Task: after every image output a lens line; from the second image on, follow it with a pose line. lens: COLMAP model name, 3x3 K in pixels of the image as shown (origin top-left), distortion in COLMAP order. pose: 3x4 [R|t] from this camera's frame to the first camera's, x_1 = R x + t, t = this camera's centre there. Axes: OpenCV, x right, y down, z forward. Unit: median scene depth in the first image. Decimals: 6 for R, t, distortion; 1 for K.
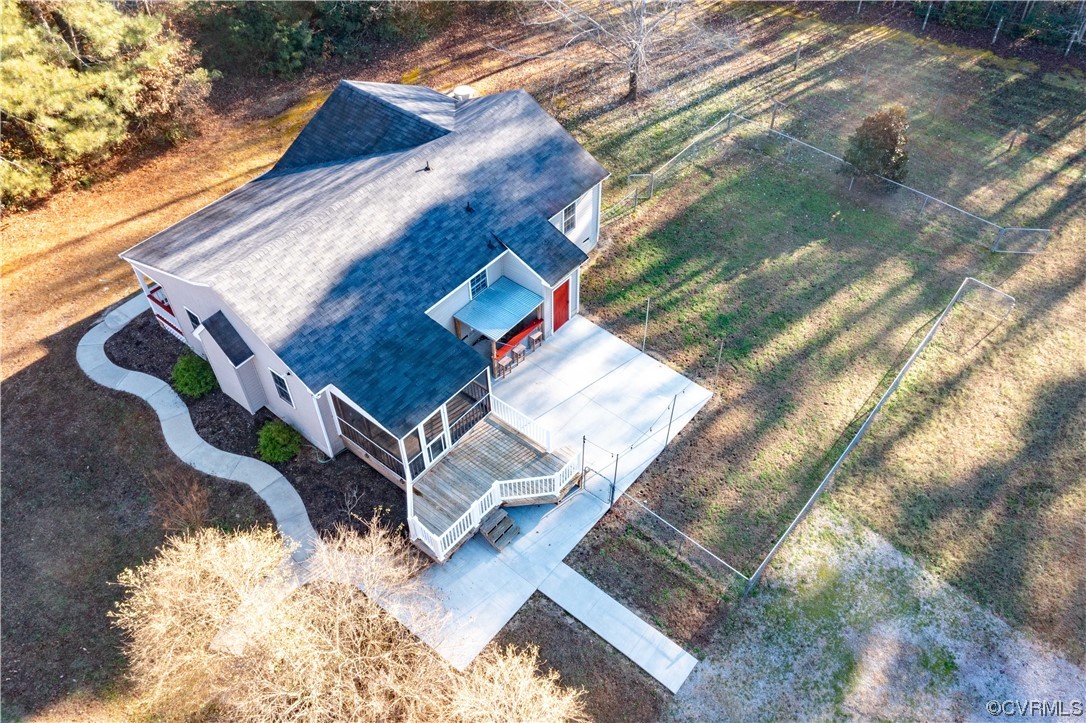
lens RADIAL K [[859.1, 0, 543.7], [0, 859.1, 363.0], [0, 0, 1]] dist [-0.006928, 0.024431]
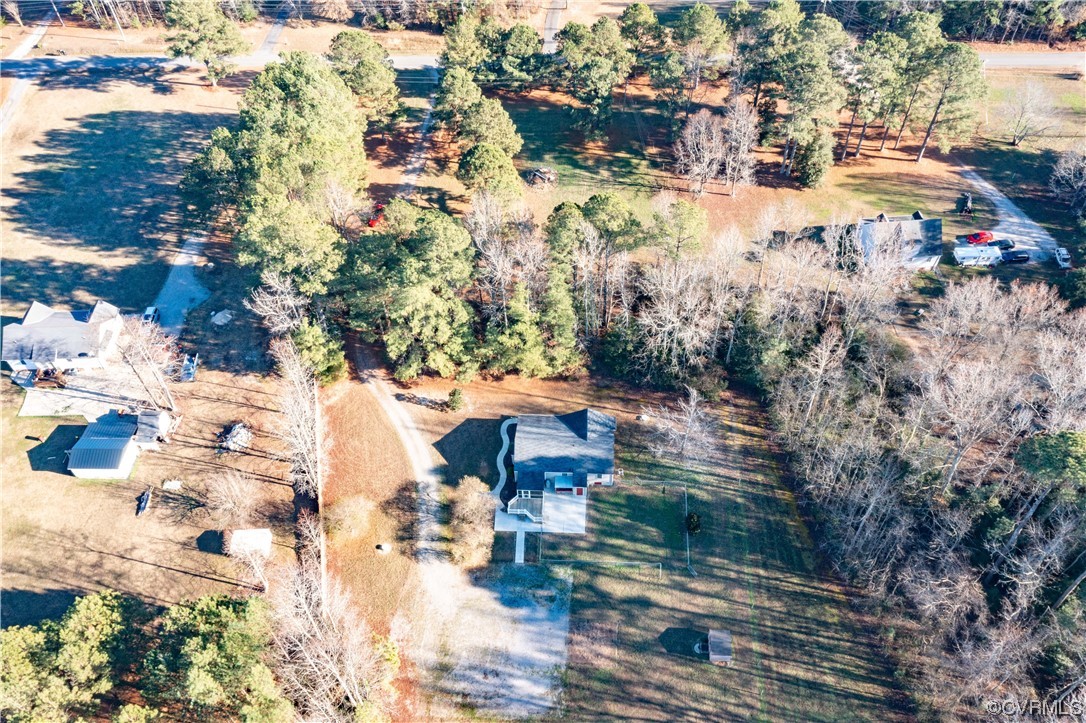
lens RADIAL K [[859.1, 0, 543.8], [0, 859.1, 362.5], [0, 0, 1]] dist [-0.006928, 0.024431]
pose [[0.595246, 0.609695, -0.523406, 1.581936], [-0.569446, 0.779639, 0.260566, -1.425831], [0.566933, 0.142951, 0.811266, -2.330094]]
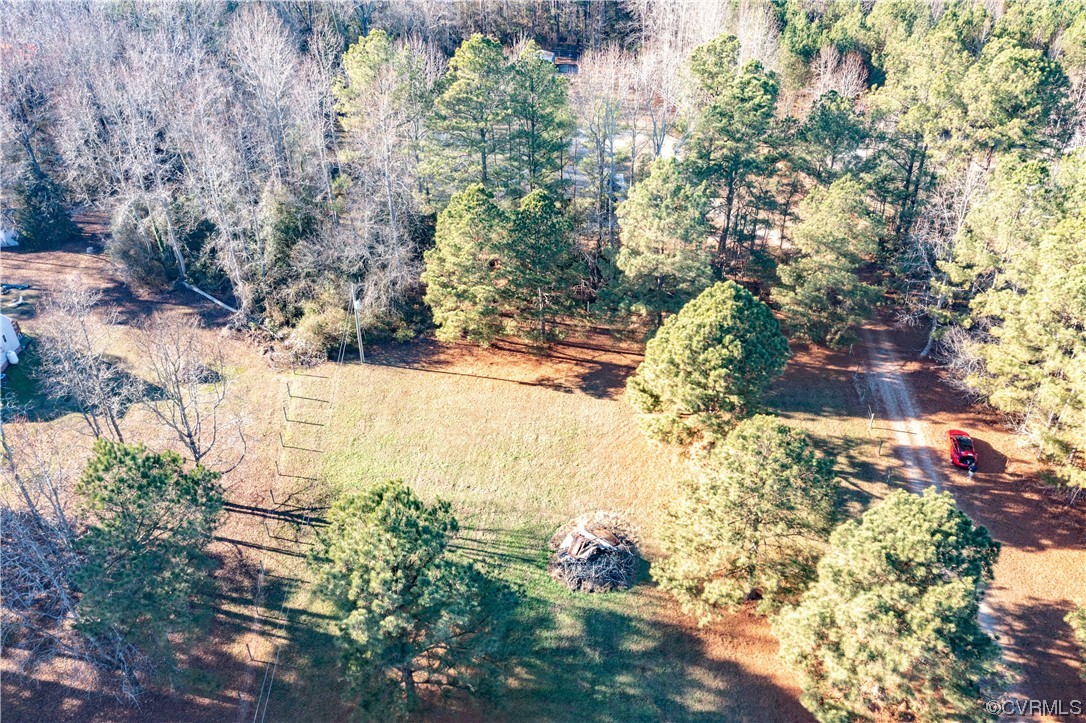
lens RADIAL K [[859.1, 0, 538.2], [0, 859.1, 366.2], [0, 0, 1]] dist [-0.006928, 0.024431]
pose [[-0.573324, -0.446842, 0.686755, -3.003900], [0.603072, 0.337242, 0.722892, -2.582793], [-0.554621, 0.828613, 0.076129, 1.366017]]
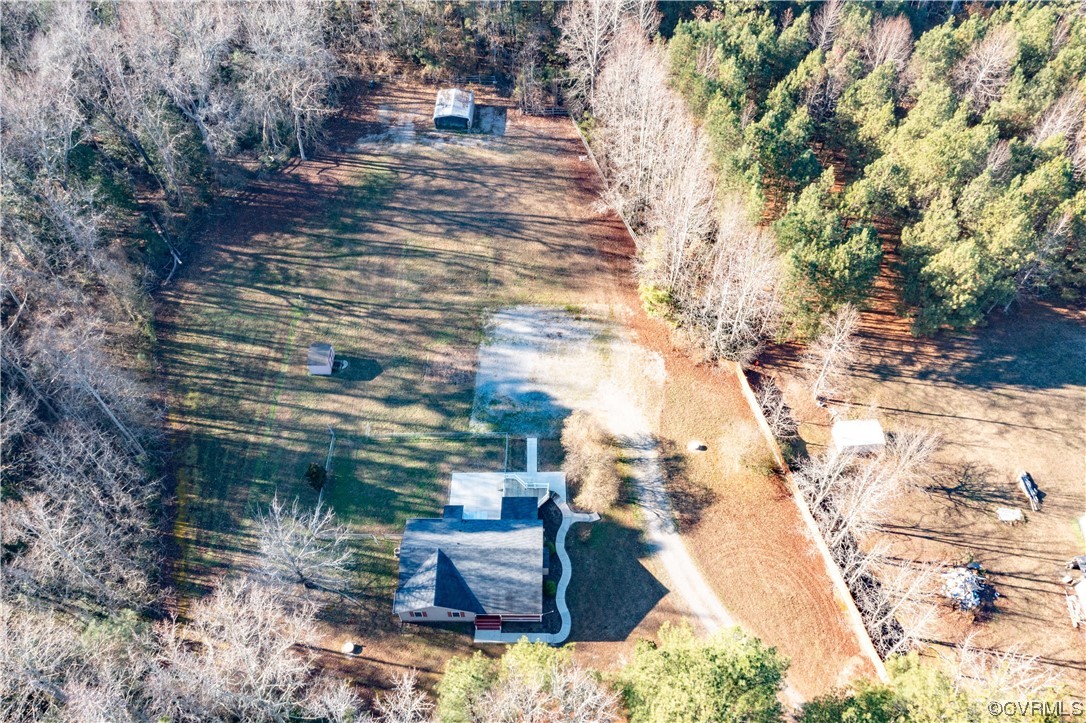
lens RADIAL K [[859.1, 0, 536.0], [0, 859.1, 358.8], [0, 0, 1]] dist [-0.006928, 0.024431]
pose [[-0.622098, -0.623532, 0.473500, -1.191101], [0.576713, 0.044085, 0.815757, -2.290342], [-0.529524, 0.780554, 0.332174, -0.552769]]
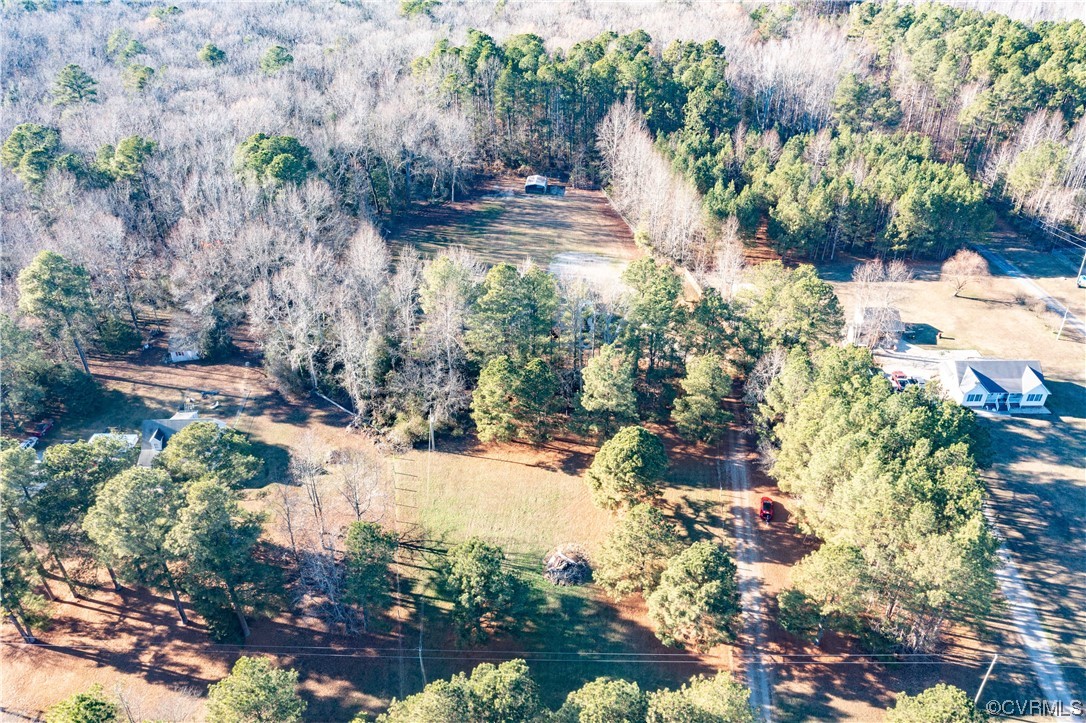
lens RADIAL K [[859.1, 0, 535.0], [0, 859.1, 362.3], [0, 0, 1]] dist [-0.006928, 0.024431]
pose [[-0.575848, -0.453312, 0.680372, -4.045212], [0.596648, 0.335931, 0.728808, -4.139213], [-0.558936, 0.825626, 0.077023, 0.826257]]
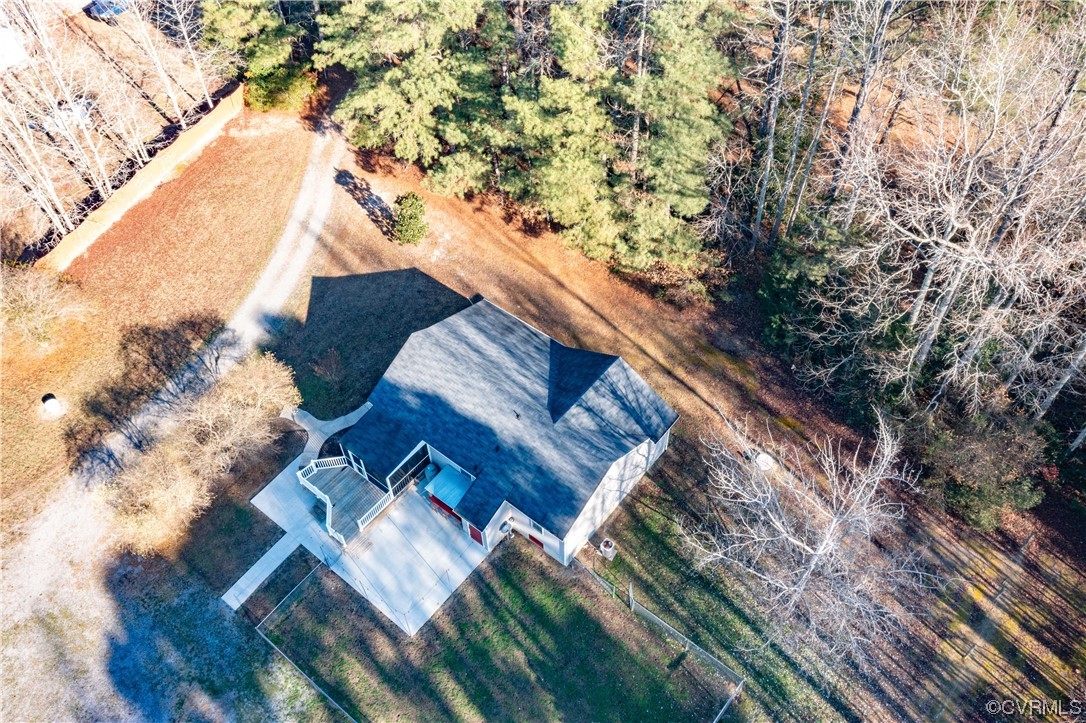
lens RADIAL K [[859.1, 0, 547.0], [0, 859.1, 365.5], [0, 0, 1]] dist [-0.006928, 0.024431]
pose [[0.006253, 0.774168, -0.632949, 0.712691], [-0.712078, 0.447841, 0.540725, -1.051779], [0.702072, 0.447328, 0.554069, 0.125148]]
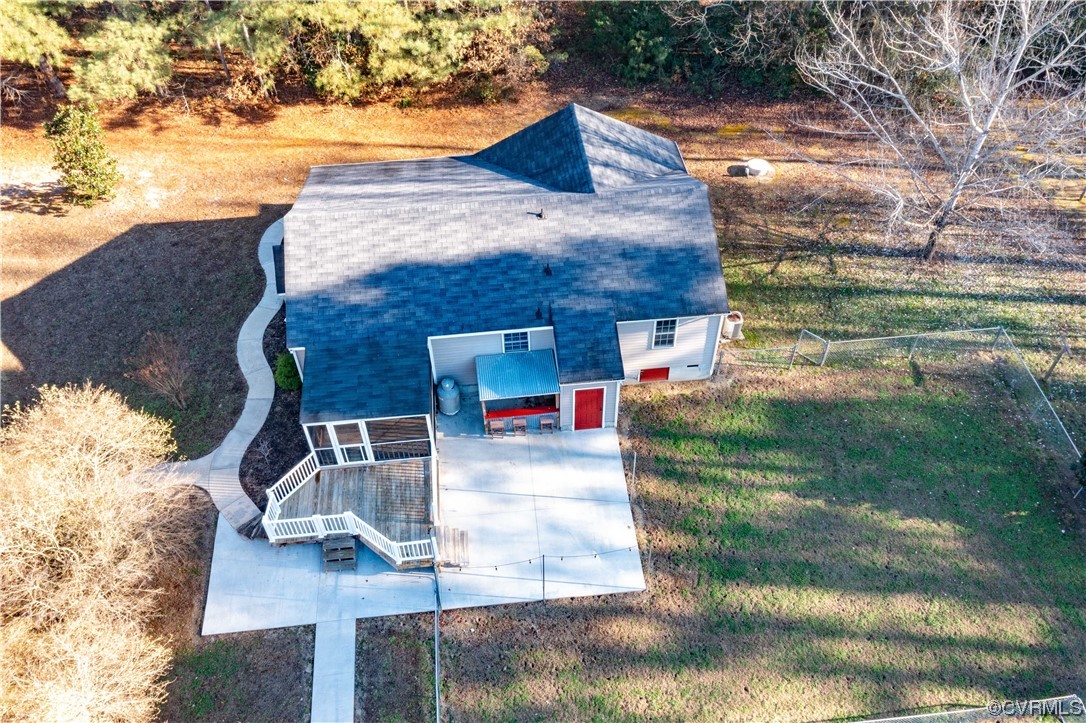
lens RADIAL K [[859.1, 0, 545.9], [0, 859.1, 365.2], [0, 0, 1]] dist [-0.006928, 0.024431]
pose [[0.711125, 0.512722, -0.481059, 0.390886], [-0.505404, 0.848447, 0.157178, -0.219683], [0.488742, 0.131356, 0.862483, 0.170365]]
